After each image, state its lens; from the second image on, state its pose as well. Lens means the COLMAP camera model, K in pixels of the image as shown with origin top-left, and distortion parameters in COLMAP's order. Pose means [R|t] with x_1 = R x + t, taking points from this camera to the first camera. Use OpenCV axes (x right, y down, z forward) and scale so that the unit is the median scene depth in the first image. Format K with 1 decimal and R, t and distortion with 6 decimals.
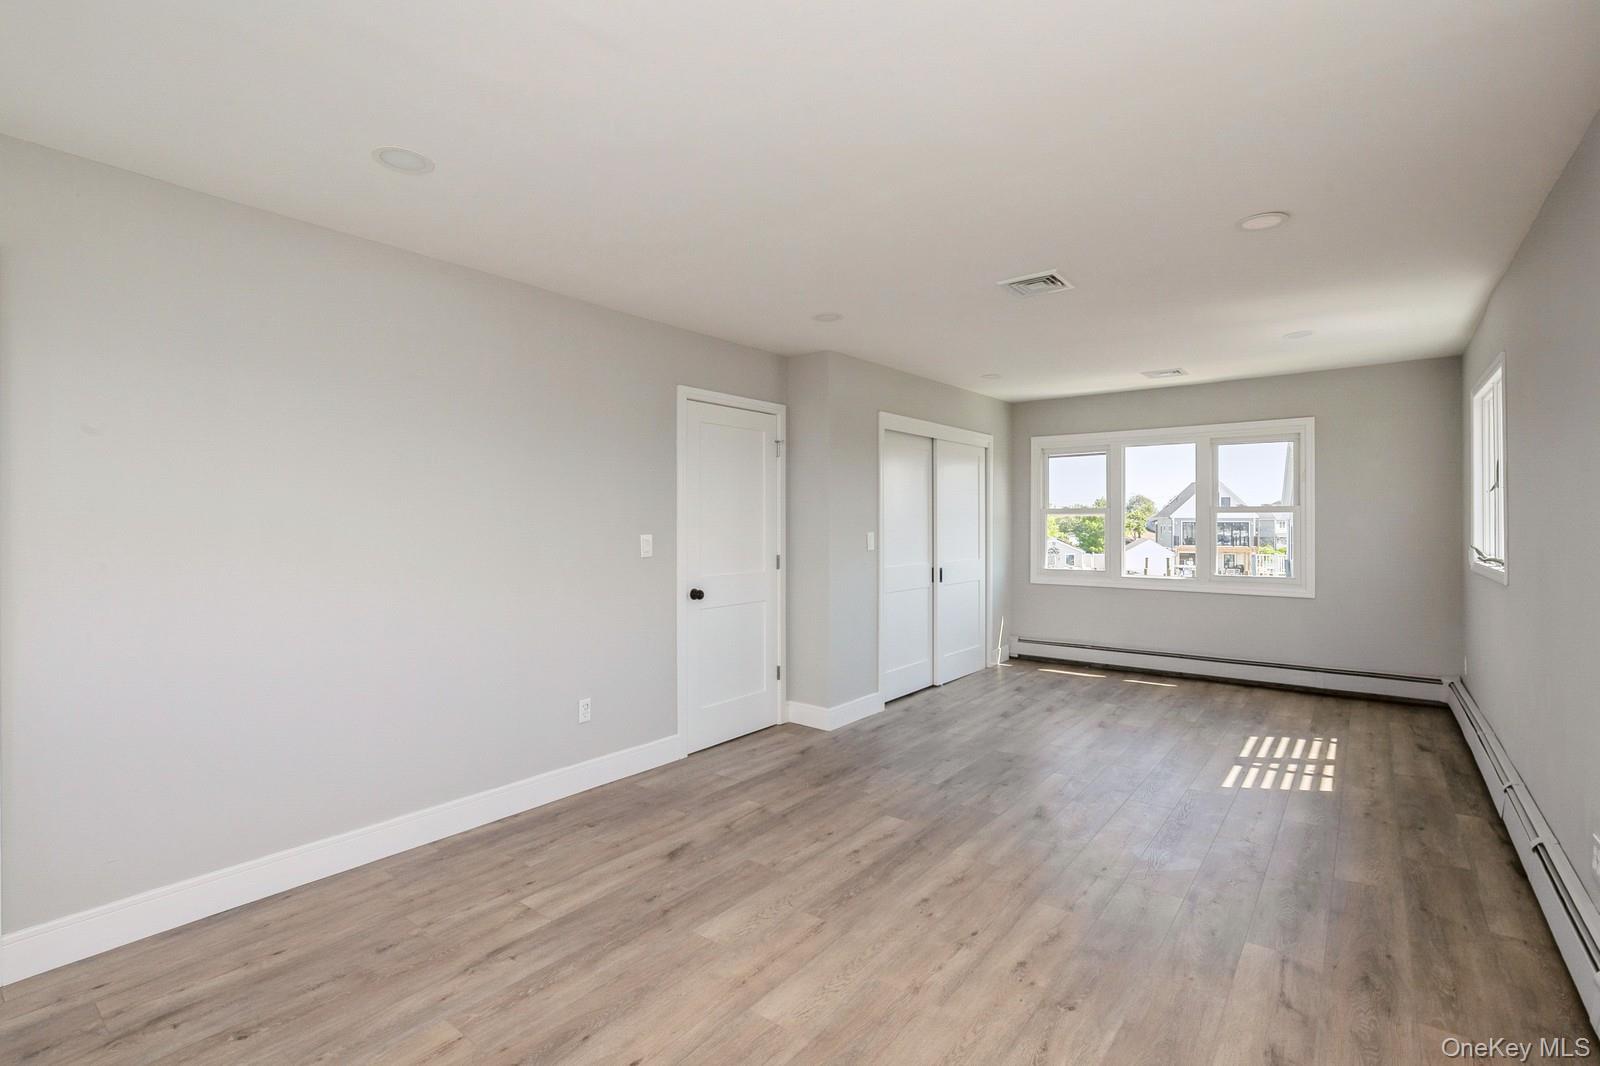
lens RADIAL K [[733.2, 0, 796.3], [0, 733.2, 535.0], [0, 0, 1]] dist [-0.004192, -0.000451]
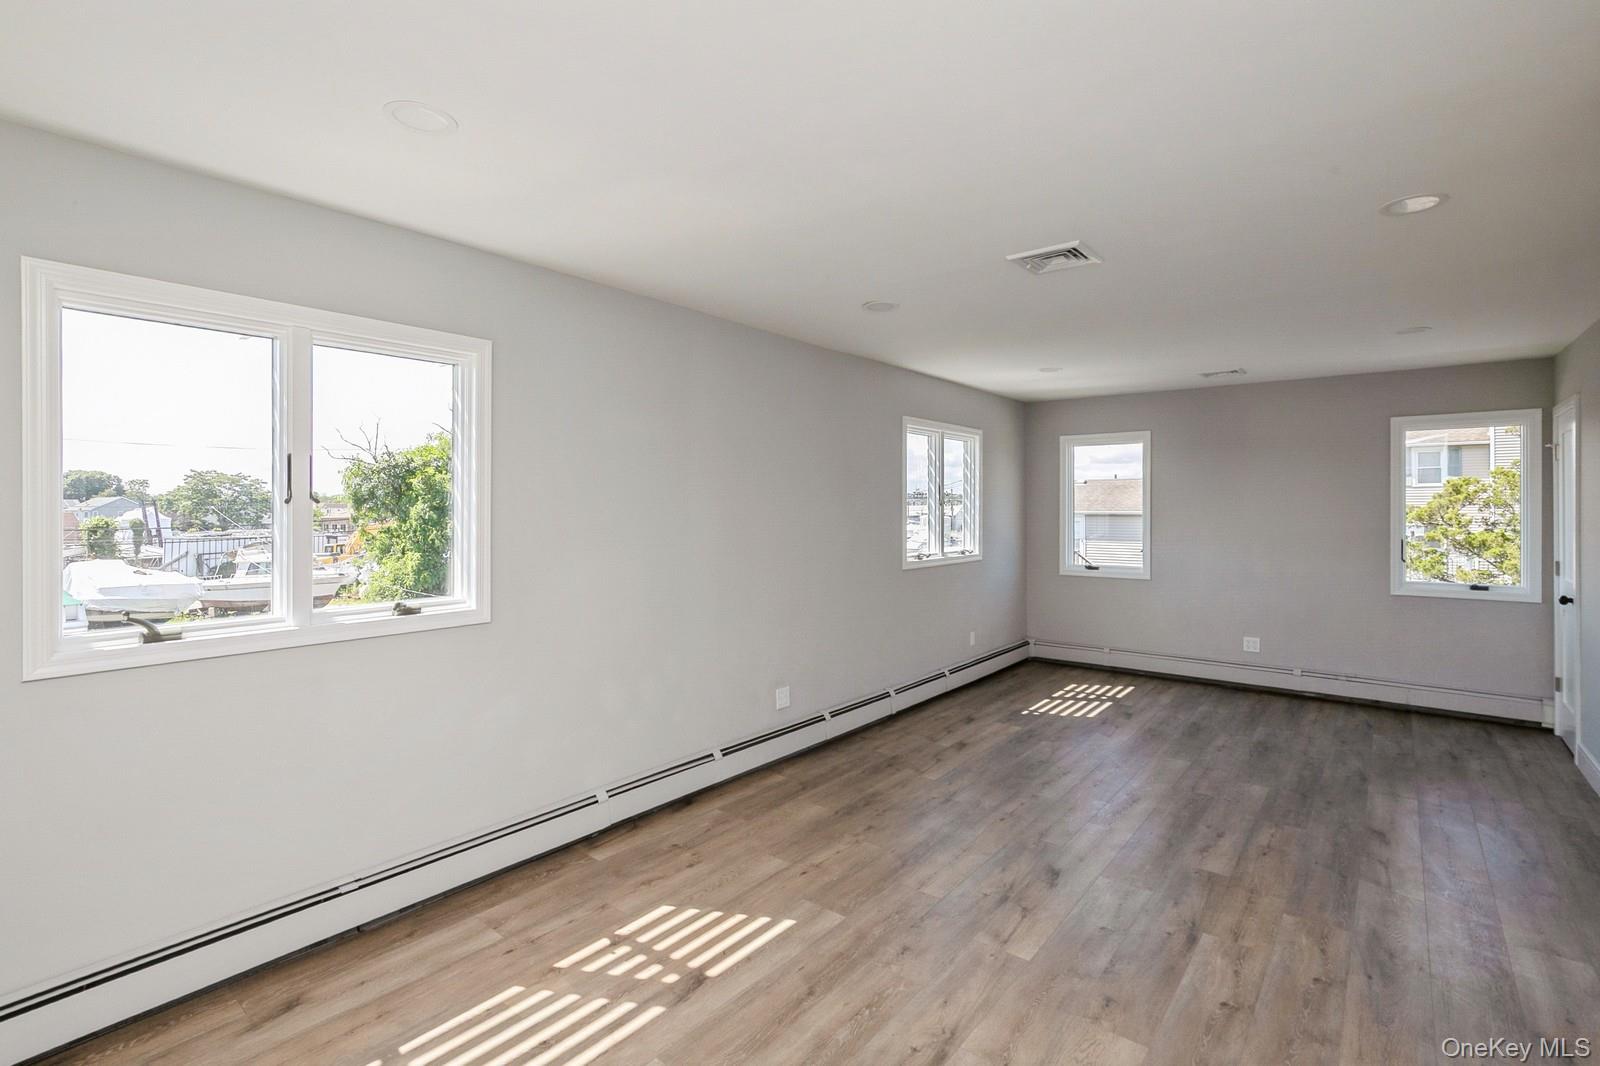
lens RADIAL K [[733.2, 0, 796.3], [0, 733.2, 535.0], [0, 0, 1]] dist [-0.004192, -0.000451]
pose [[-0.999748, -0.001174, 0.022427, 0.672908], [0.000045, 0.998527, 0.054253, -0.084263], [-0.022458, 0.054240, -0.998275, 2.011761]]
